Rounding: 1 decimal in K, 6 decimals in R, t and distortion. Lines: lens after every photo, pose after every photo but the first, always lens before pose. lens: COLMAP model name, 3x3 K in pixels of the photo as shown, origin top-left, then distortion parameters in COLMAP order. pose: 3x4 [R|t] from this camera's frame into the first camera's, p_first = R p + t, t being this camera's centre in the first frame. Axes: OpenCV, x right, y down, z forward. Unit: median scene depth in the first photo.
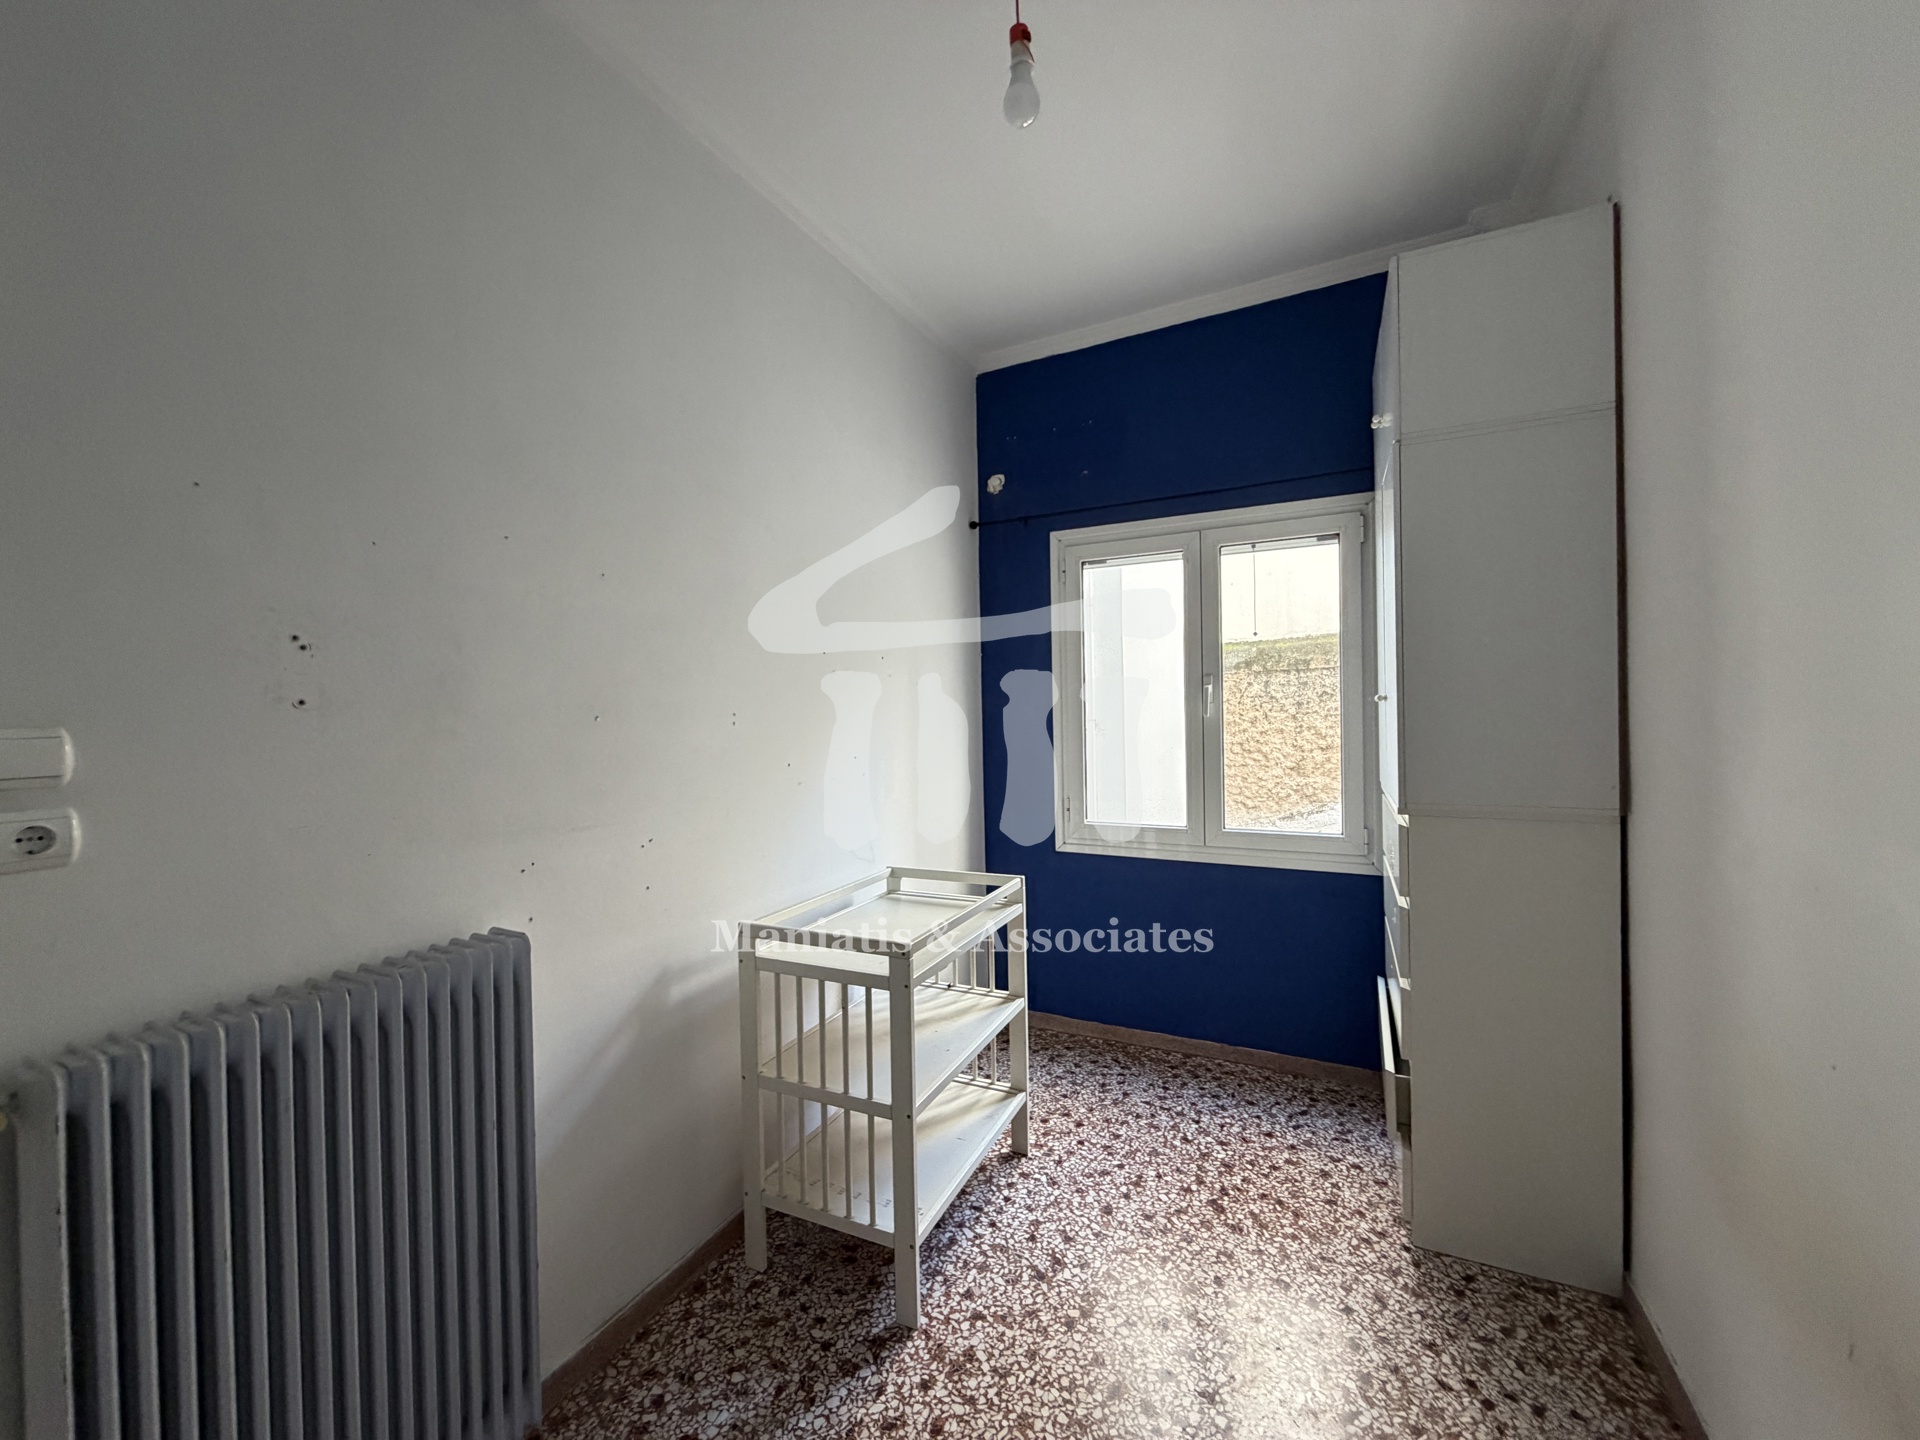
lens RADIAL K [[763.7, 0, 953.1], [0, 763.7, 719.1], [0, 0, 1]] dist [-0.001286, 0.000125]
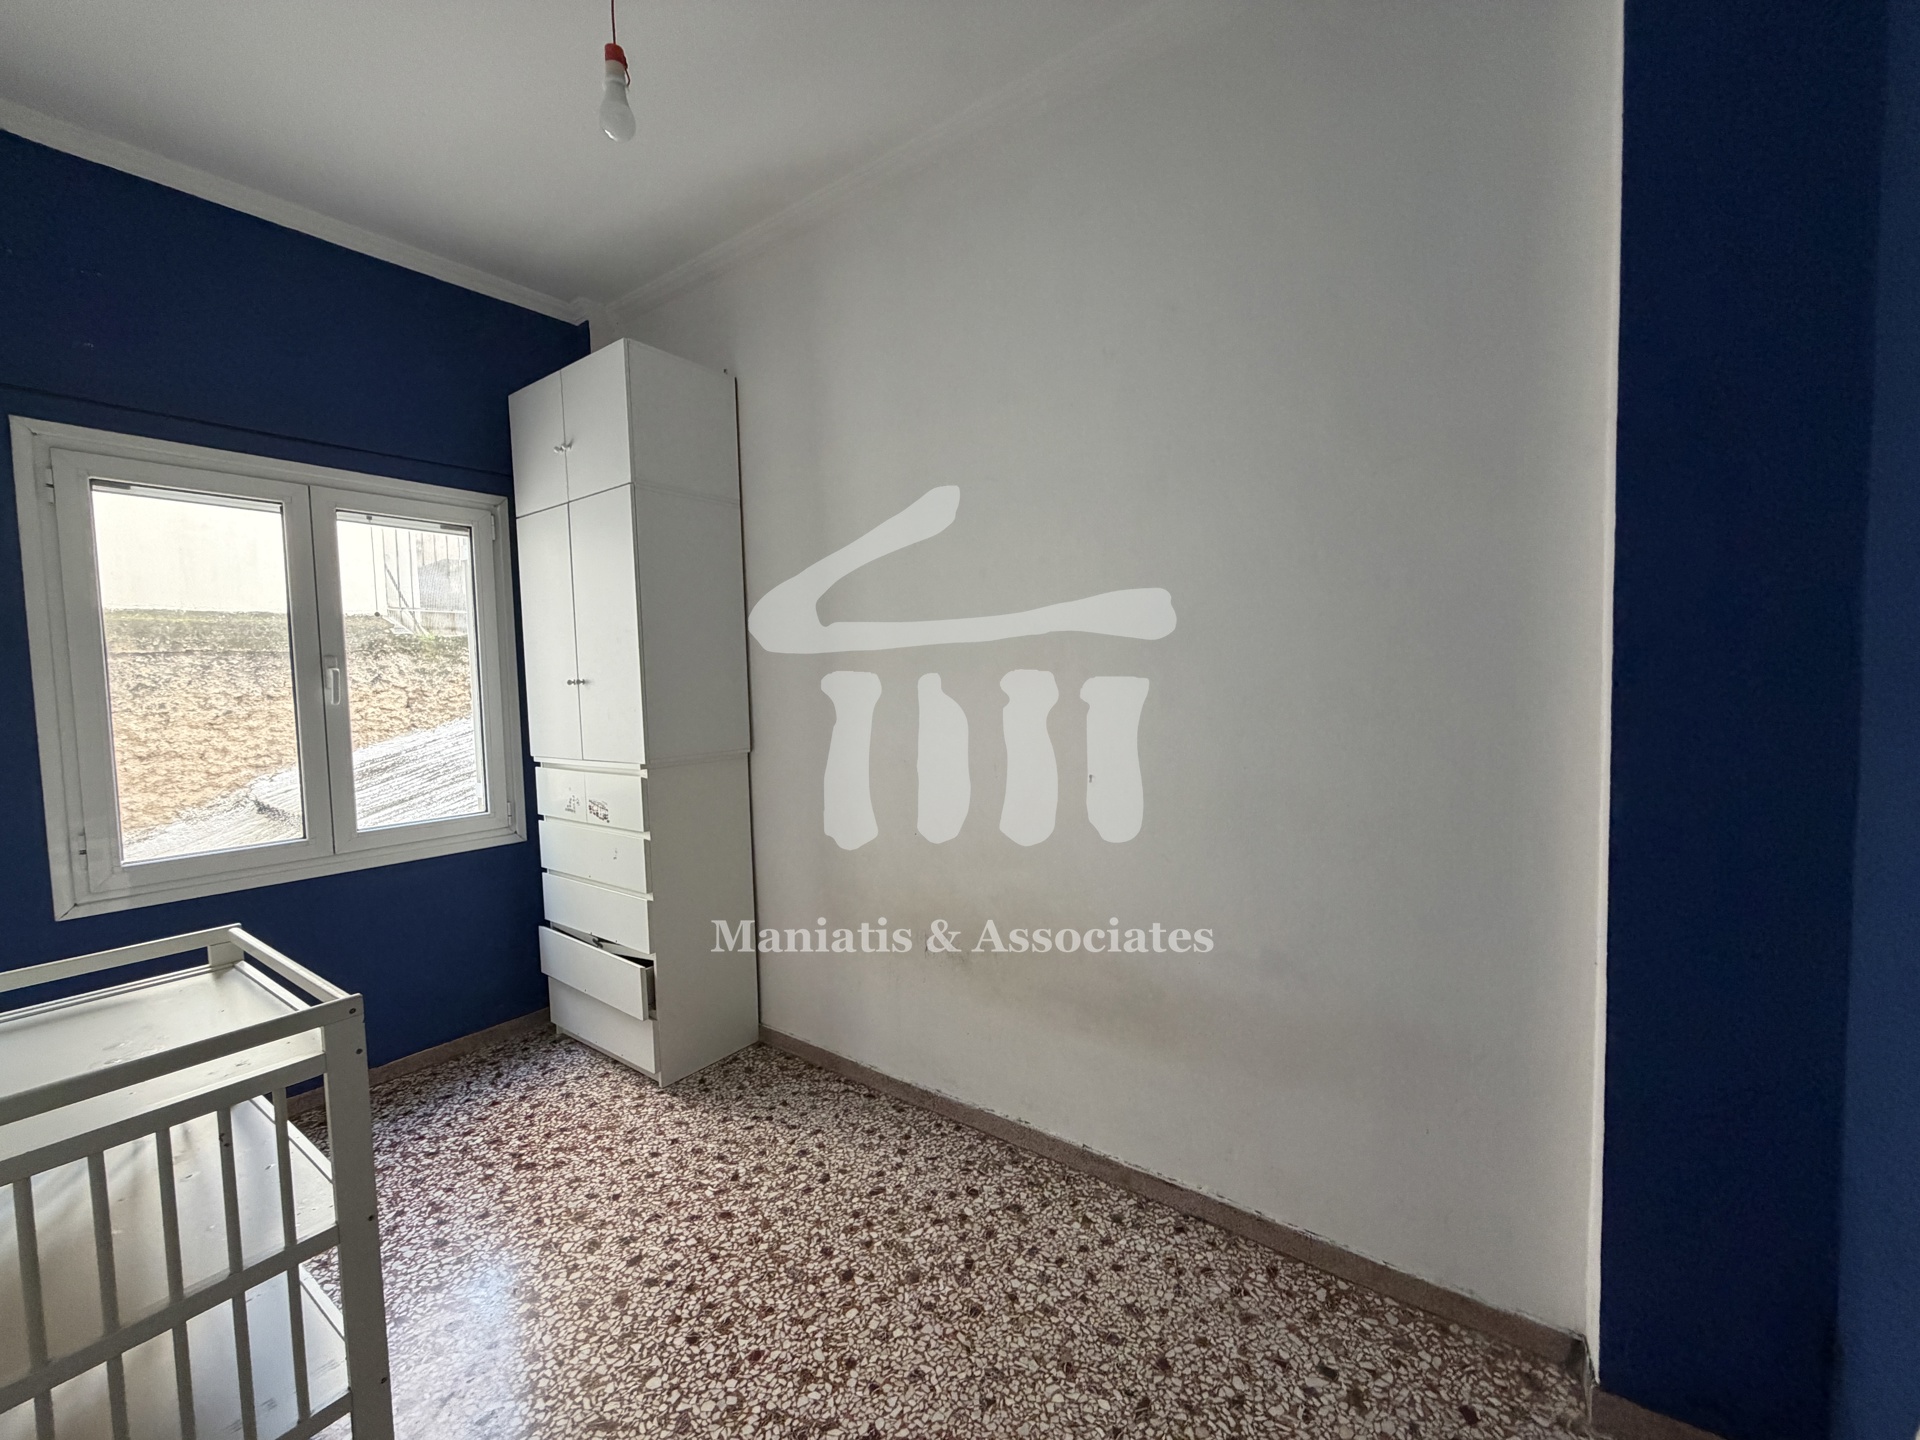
lens RADIAL K [[762.9, 0, 954.2], [0, 762.9, 720.0], [0, 0, 1]] dist [0.000136, -0.000074]
pose [[0.172127, -0.039287, 0.984291, -0.614517], [0.034749, 0.998825, 0.033791, 0.014299], [-0.984462, 0.028386, 0.173290, 0.245913]]
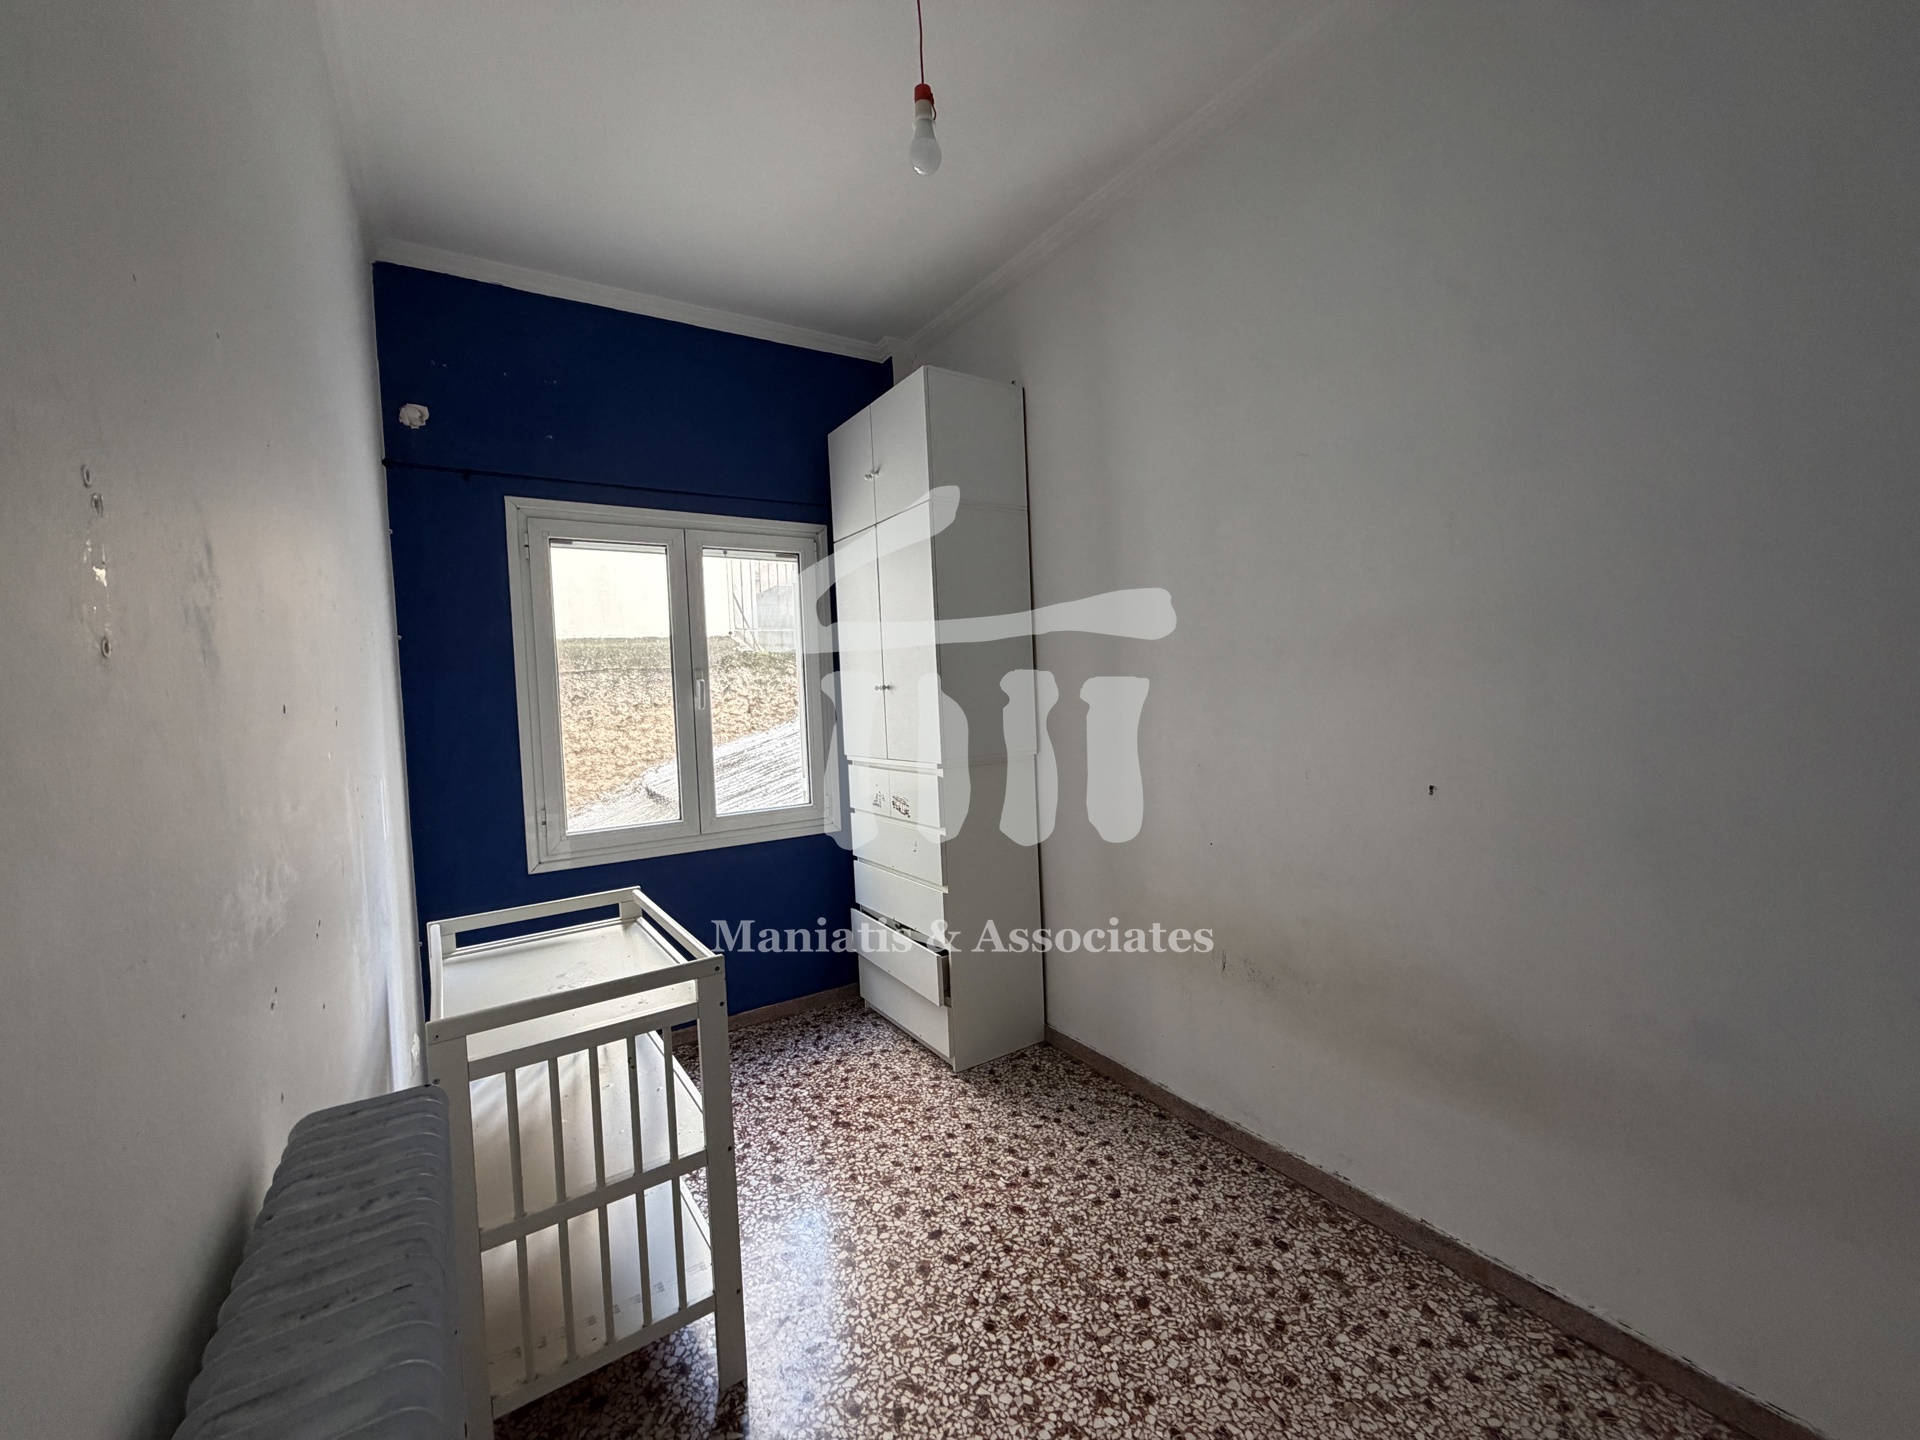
lens RADIAL K [[762.0, 0, 954.5], [0, 762.0, 719.0], [0, 0, 1]] dist [-0.000500, -0.000408]
pose [[0.504504, -0.033656, 0.862753, -0.601106], [0.044255, 0.998935, 0.013090, 0.017318], [-0.862274, 0.031577, 0.505456, 0.273241]]
